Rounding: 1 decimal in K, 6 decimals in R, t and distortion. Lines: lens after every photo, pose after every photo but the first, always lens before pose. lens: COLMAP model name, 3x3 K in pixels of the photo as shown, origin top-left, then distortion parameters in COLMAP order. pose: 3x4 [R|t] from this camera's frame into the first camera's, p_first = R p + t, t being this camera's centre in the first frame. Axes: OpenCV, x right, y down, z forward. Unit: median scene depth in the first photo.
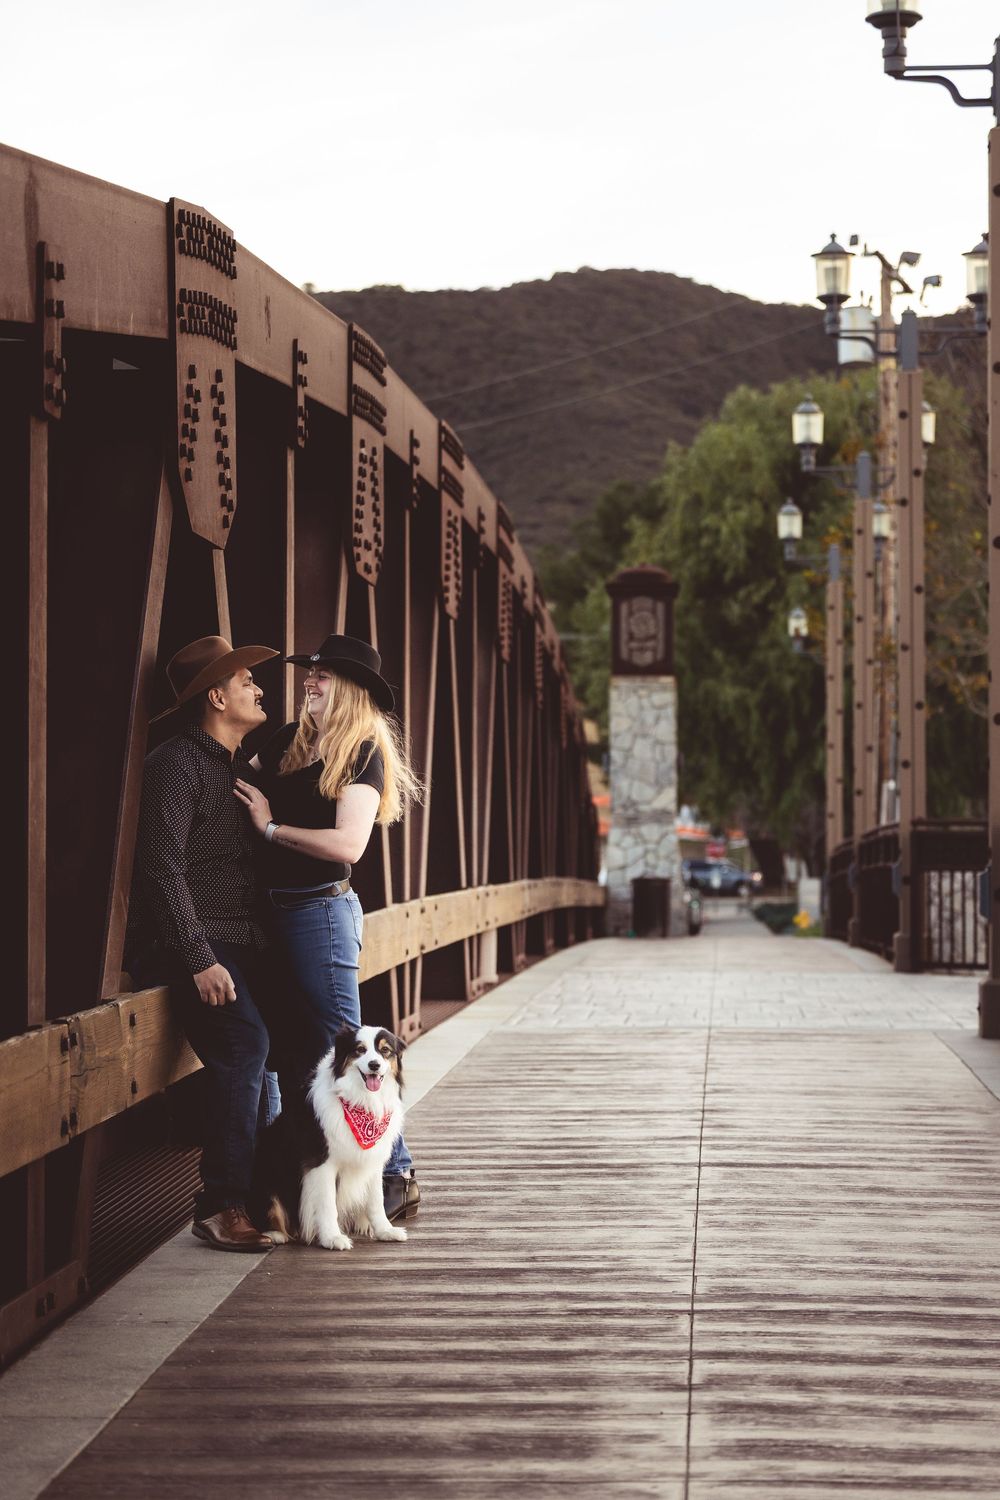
lens RADIAL K [[3070.3, 0, 496.9], [0, 3070.3, 742.0], [0, 0, 1]] dist [-0.000349, 0.000000]
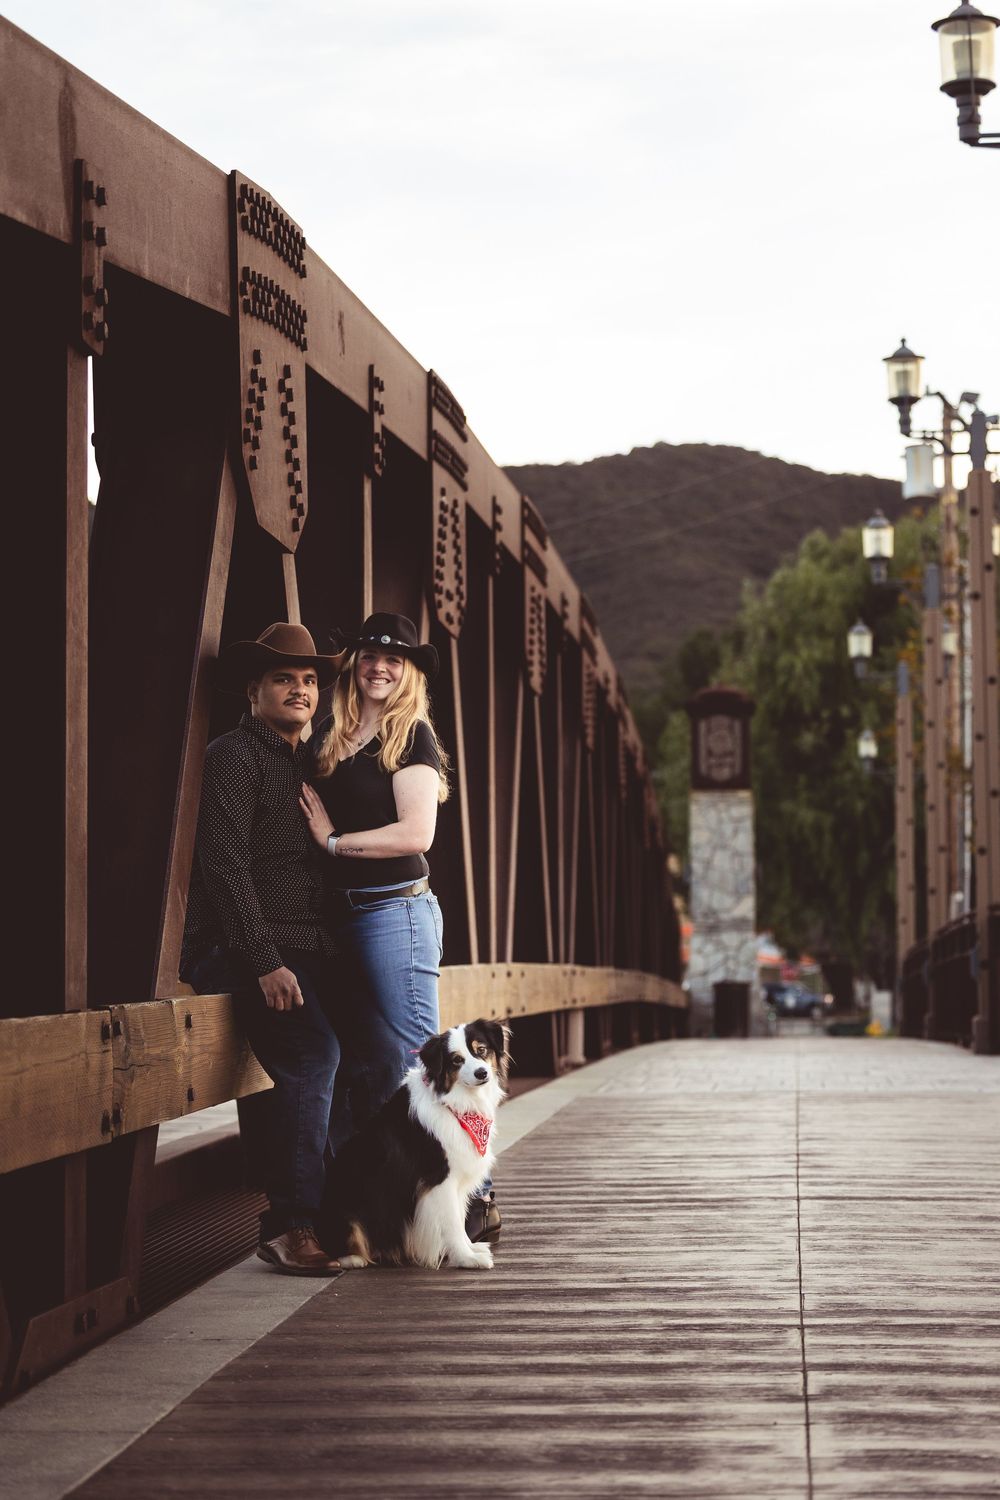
lens RADIAL K [[2844.3, 0, 502.9], [0, 2844.3, 760.7], [0, 0, 1]] dist [0.007714, 0.000000]
pose [[0.999563, -0.009591, -0.027951, 0.000667], [0.008396, 0.999059, -0.042559, 0.039747], [0.028333, 0.042306, 0.998703, 0.114645]]
